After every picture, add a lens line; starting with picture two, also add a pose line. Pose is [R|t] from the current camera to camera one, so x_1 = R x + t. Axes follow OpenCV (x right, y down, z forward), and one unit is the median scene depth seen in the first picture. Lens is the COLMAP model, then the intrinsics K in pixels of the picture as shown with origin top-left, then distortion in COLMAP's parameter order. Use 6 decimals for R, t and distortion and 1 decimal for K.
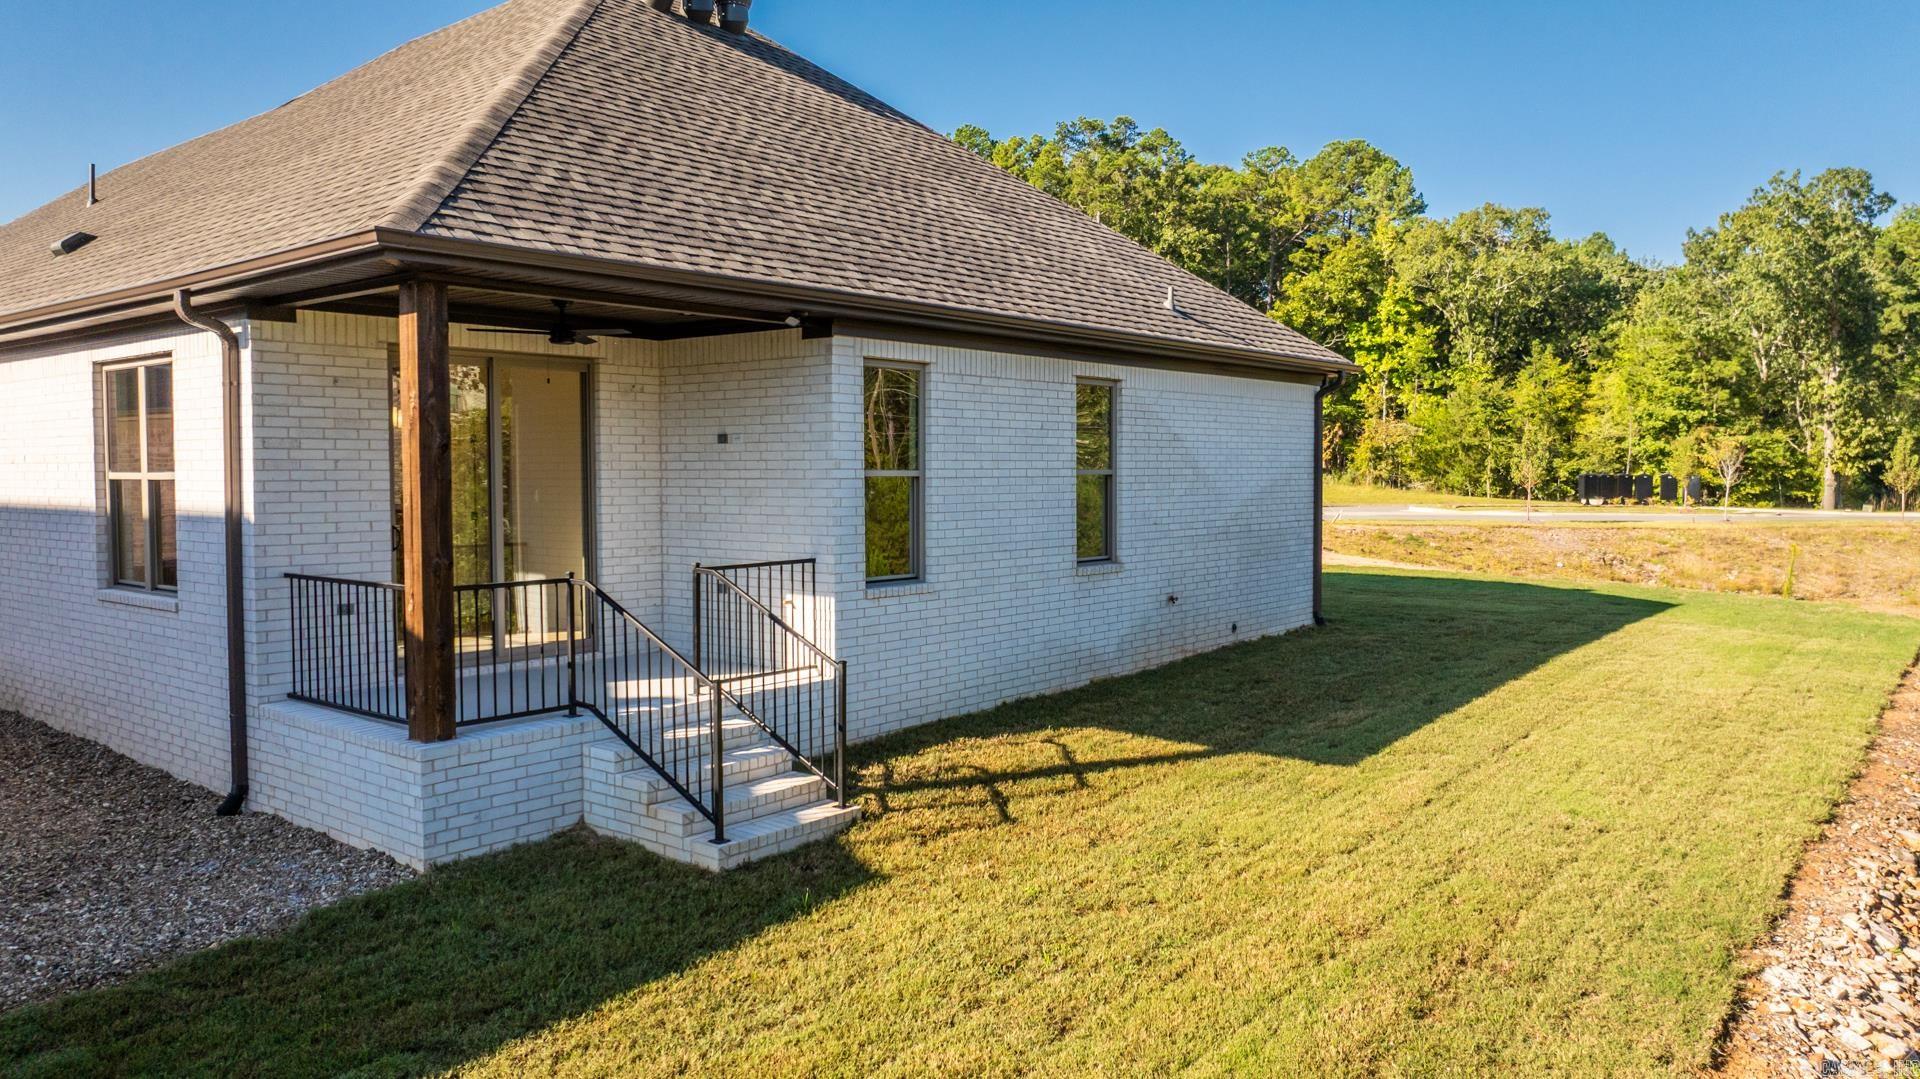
lens RADIAL K [[1363.8, 0, 957.1], [0, 1363.8, 539.6], [0, 0, 1]] dist [-0.010196, -0.001263]
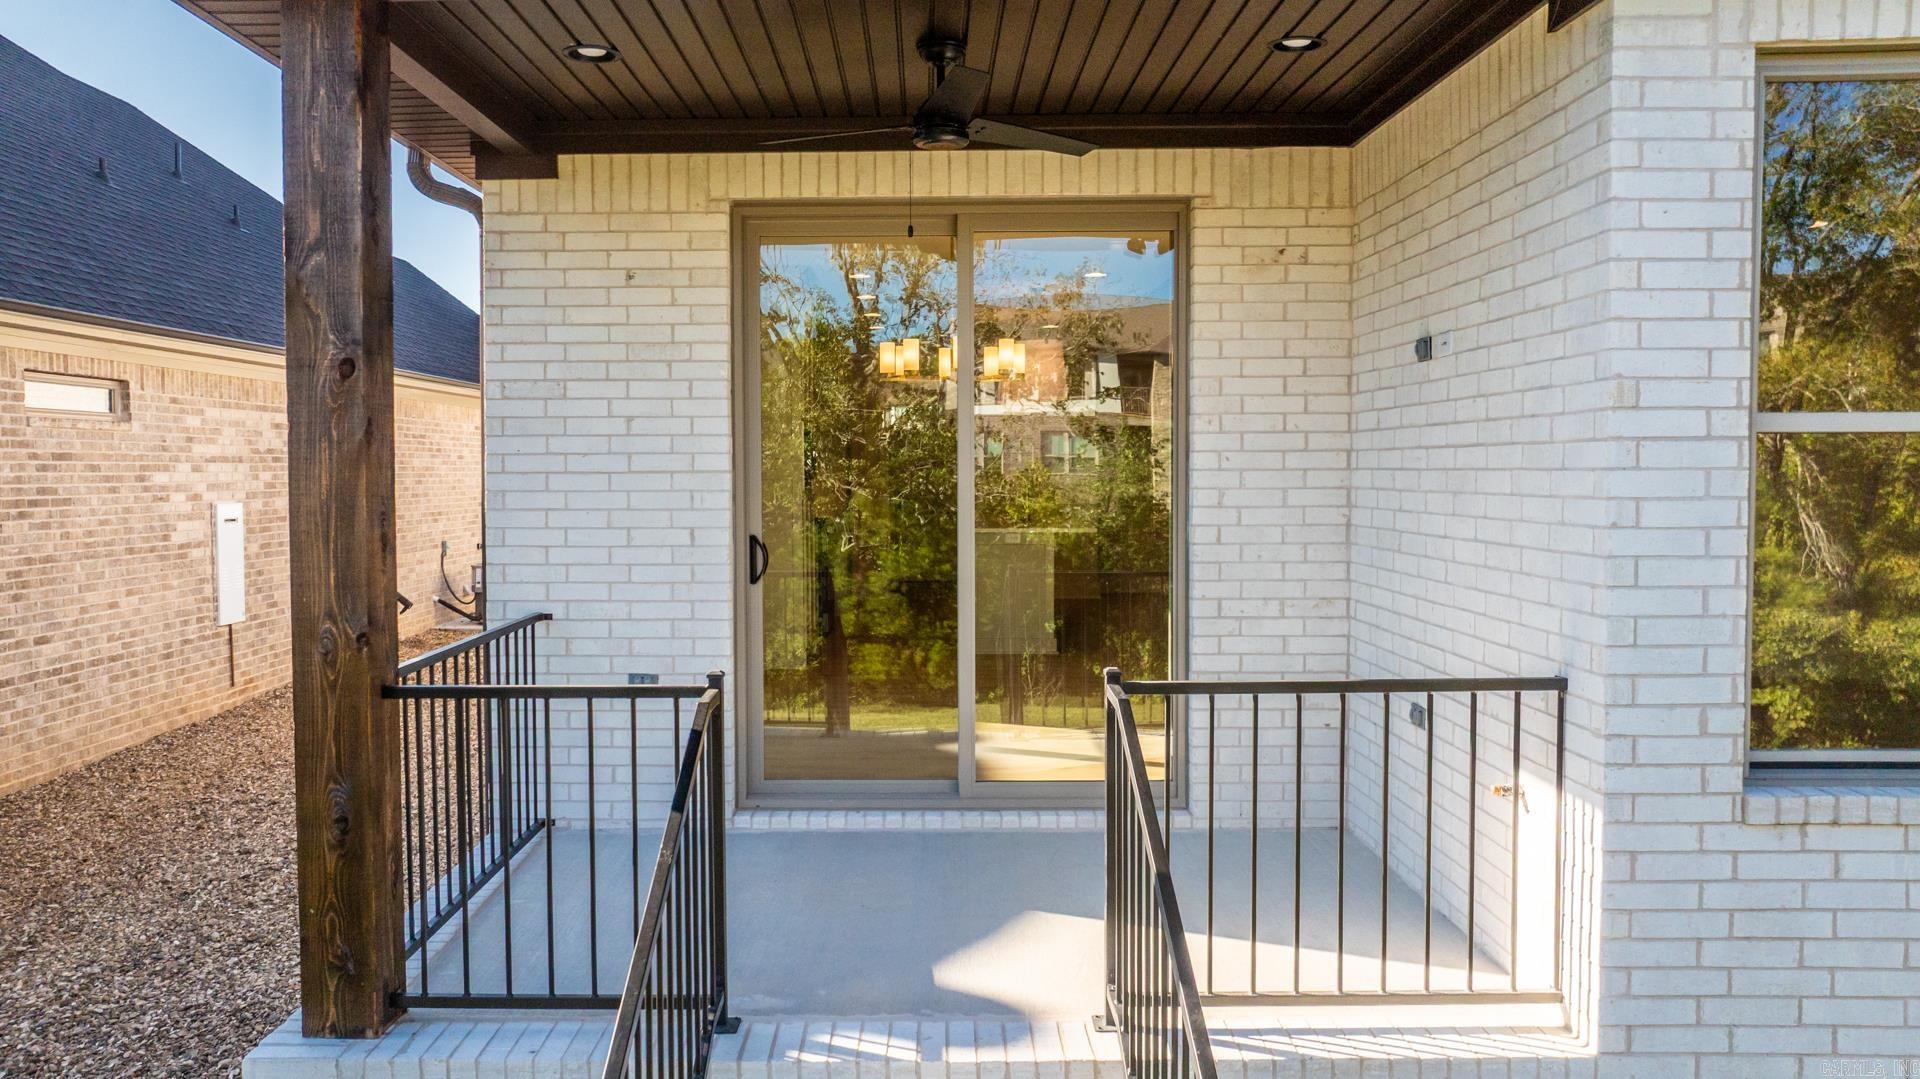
lens RADIAL K [[1363.8, 0, 957.8], [0, 1363.8, 528.6], [0, 0, 1]] dist [-0.010196, -0.001263]
pose [[0.626468, 0.032728, -0.778760, 0.068252], [-0.035513, 0.999279, 0.013426, -0.024597], [0.778638, 0.019245, 0.627178, 0.743183]]
